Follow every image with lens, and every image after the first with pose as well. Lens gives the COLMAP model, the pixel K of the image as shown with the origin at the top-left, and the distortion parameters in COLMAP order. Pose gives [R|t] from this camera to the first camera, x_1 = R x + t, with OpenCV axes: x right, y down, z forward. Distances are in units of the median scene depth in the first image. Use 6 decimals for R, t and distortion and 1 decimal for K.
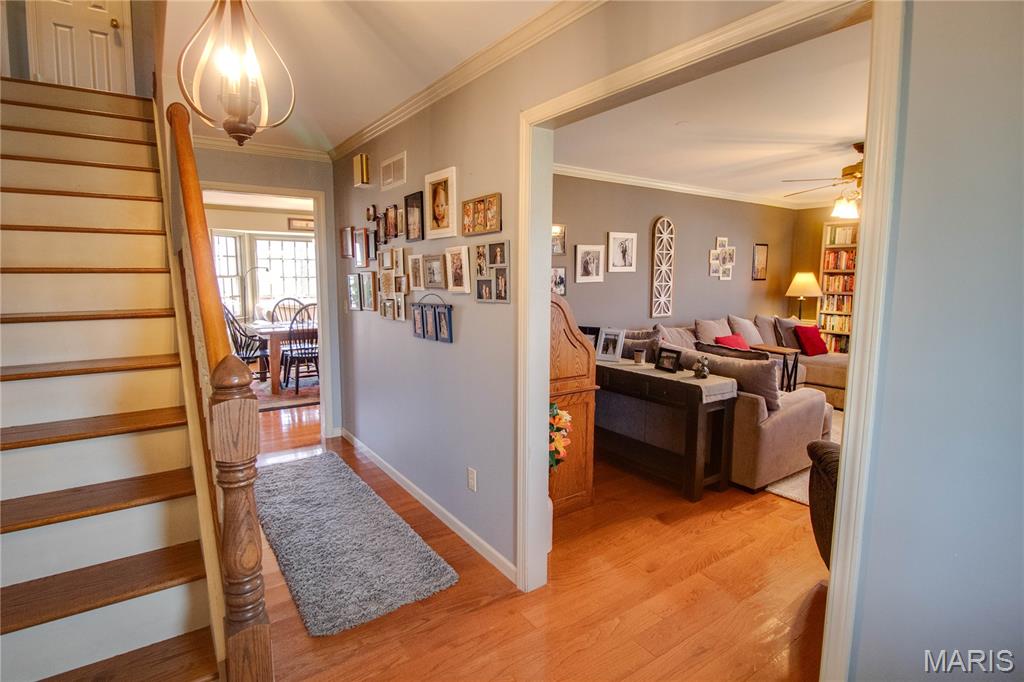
lens RADIAL K [[490.9, 0, 510.7], [0, 490.9, 328.8], [0, 0, 1]] dist [-0.012568, -0.005524]
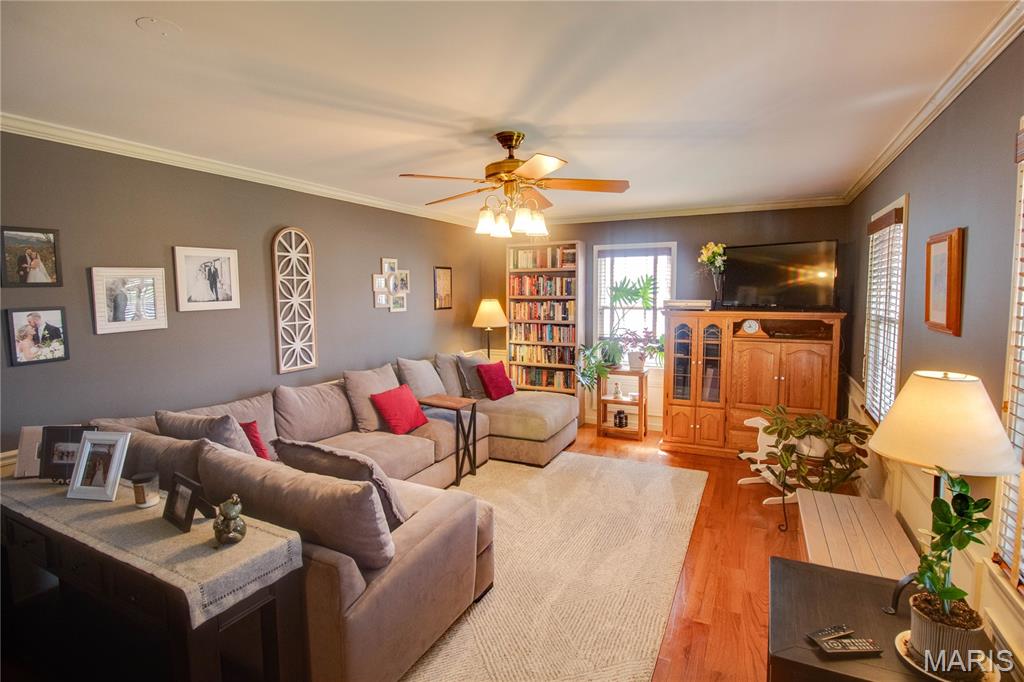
lens RADIAL K [[490.9, 0, 510.7], [0, 490.9, 328.8], [0, 0, 1]] dist [-0.012568, -0.005524]
pose [[0.872772, -0.045044, 0.486046, 0.228154], [0.062566, 0.997843, -0.019872, -0.048830], [-0.484103, 0.047754, 0.873707, 0.234714]]
